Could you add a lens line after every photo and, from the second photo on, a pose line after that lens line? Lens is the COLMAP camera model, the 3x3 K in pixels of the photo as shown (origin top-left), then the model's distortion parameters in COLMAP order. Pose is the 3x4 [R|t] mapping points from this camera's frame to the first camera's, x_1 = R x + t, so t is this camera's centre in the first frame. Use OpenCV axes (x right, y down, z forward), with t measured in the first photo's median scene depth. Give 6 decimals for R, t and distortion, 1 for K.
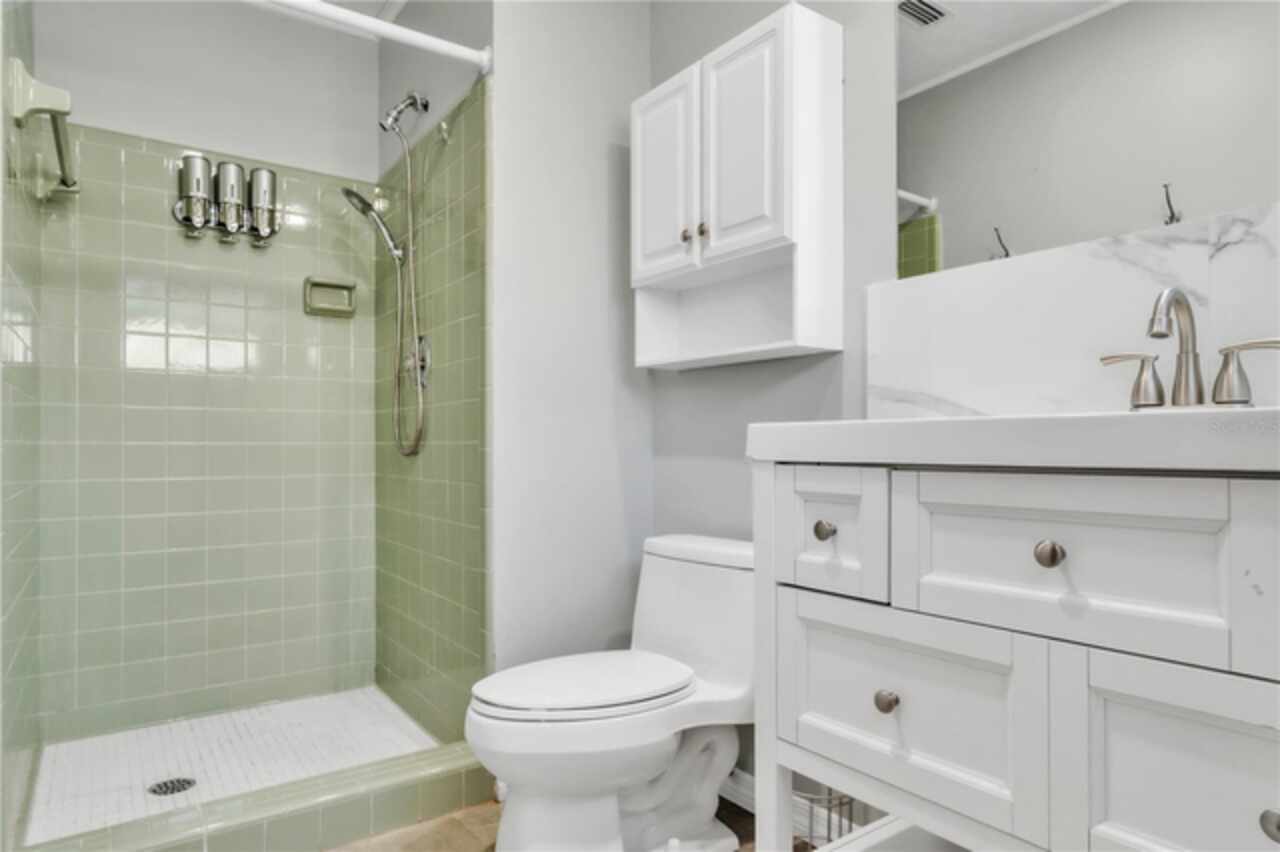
lens RADIAL K [[770.3, 0, 640.8], [0, 770.3, 437.7], [0, 0, 1]] dist [-0.001332, 0.000499]
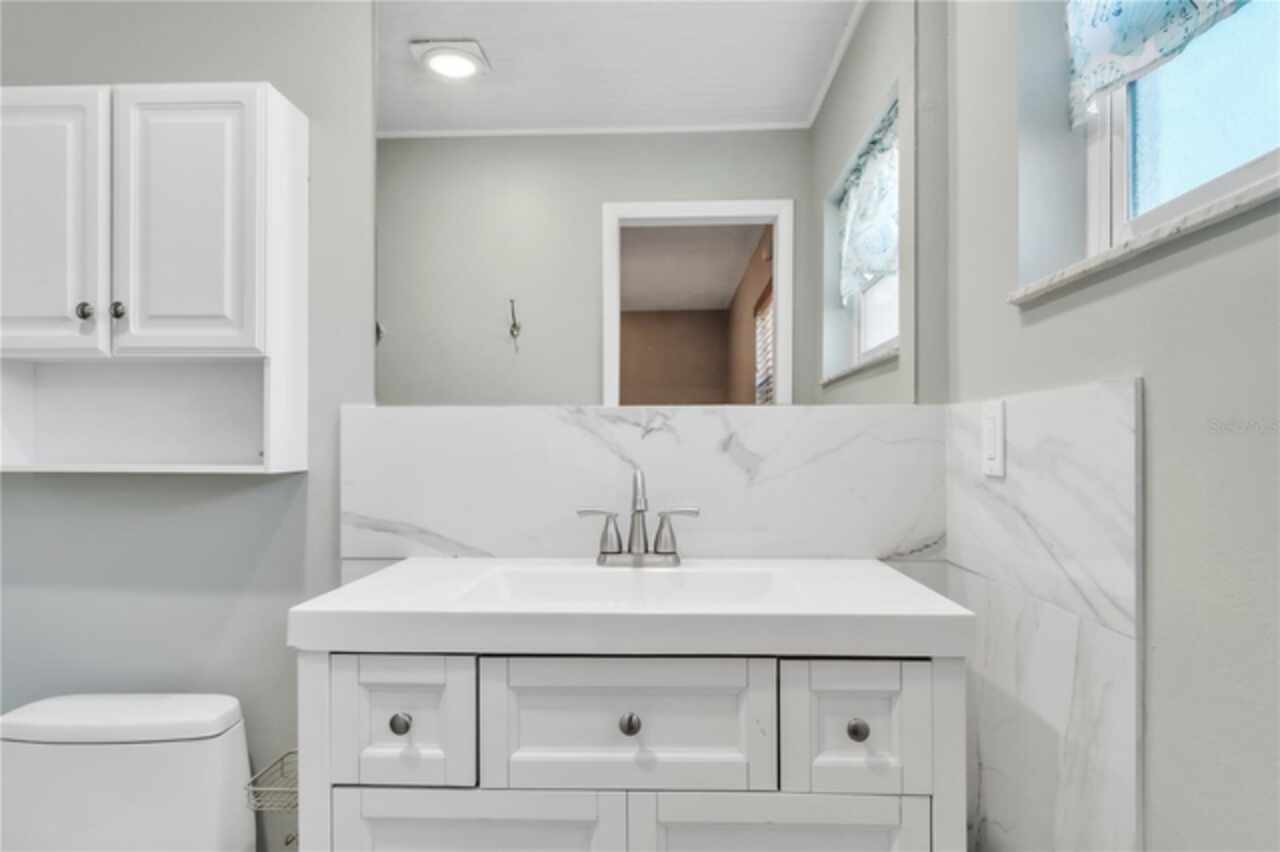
lens RADIAL K [[770.3, 0, 640.8], [0, 770.3, 437.7], [0, 0, 1]] dist [-0.001332, 0.000499]
pose [[0.609277, 0.001024, 0.792956, -0.333451], [-0.010796, 0.999917, 0.007005, -0.239801], [-0.792884, -0.012829, 0.609238, 0.173657]]
